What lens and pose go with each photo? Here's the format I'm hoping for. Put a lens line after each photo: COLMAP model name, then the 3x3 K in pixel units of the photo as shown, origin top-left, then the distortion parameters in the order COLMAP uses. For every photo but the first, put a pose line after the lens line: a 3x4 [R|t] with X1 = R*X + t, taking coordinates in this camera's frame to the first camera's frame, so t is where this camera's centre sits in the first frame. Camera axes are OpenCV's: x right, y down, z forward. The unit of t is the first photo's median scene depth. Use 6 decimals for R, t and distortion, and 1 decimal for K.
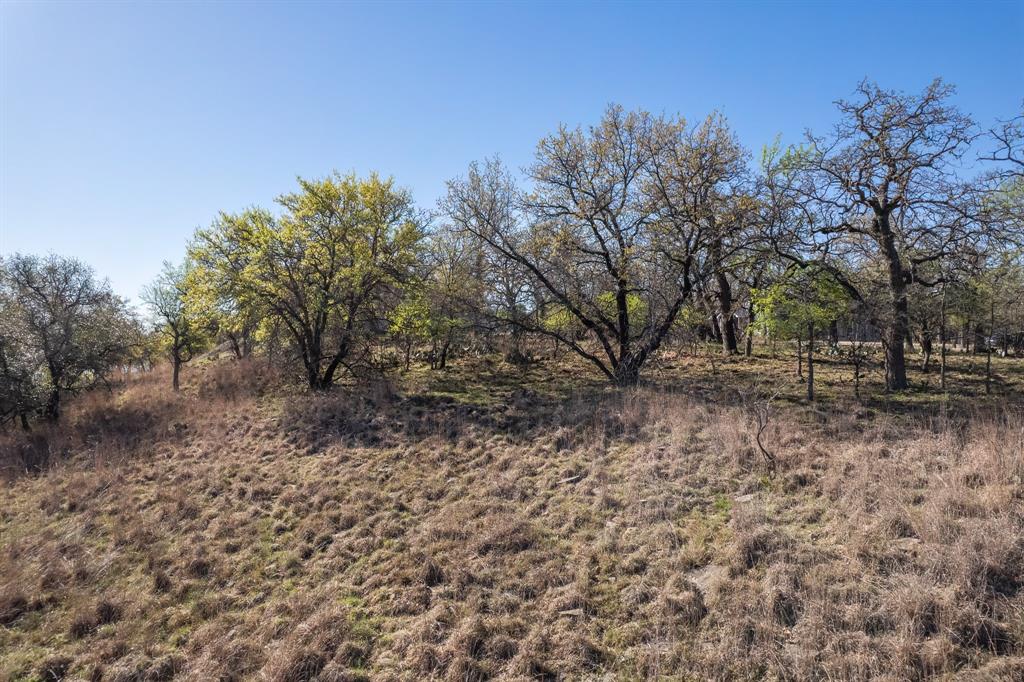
lens RADIAL K [[658.3, 0, 513.1], [0, 658.3, 340.1], [0, 0, 1]] dist [-0.079011, 0.072559]
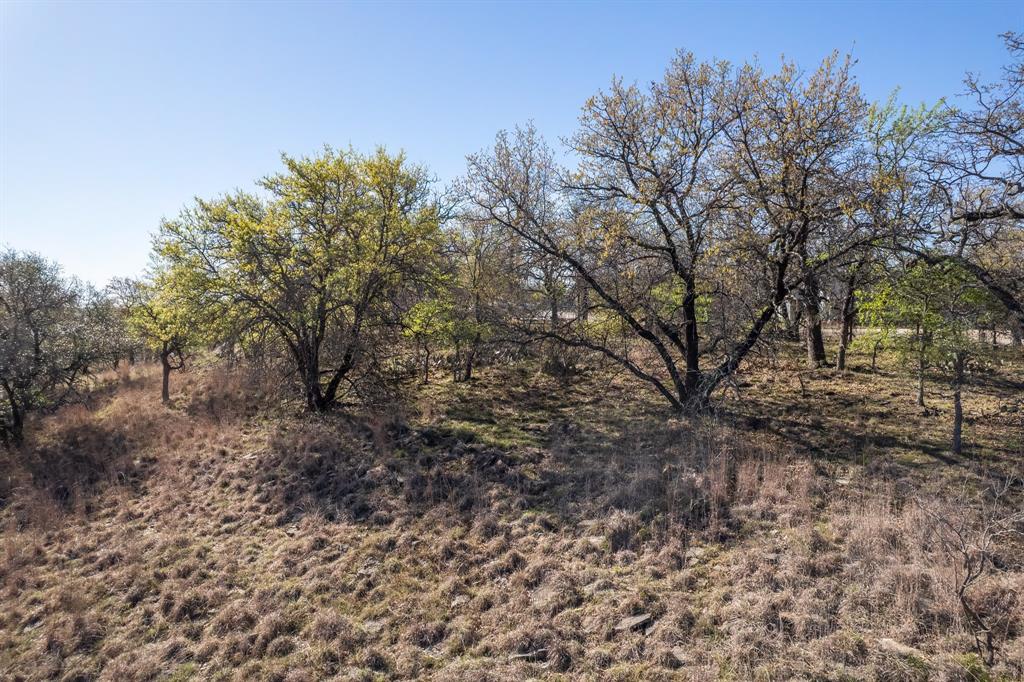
lens RADIAL K [[658.3, 0, 515.5], [0, 658.3, 340.2], [0, 0, 1]] dist [-0.079011, 0.072559]
pose [[0.998384, 0.000791, -0.056829, 0.002328], [0.001474, 0.999206, 0.039803, -0.055069], [0.056815, -0.039822, 0.997590, 0.218460]]
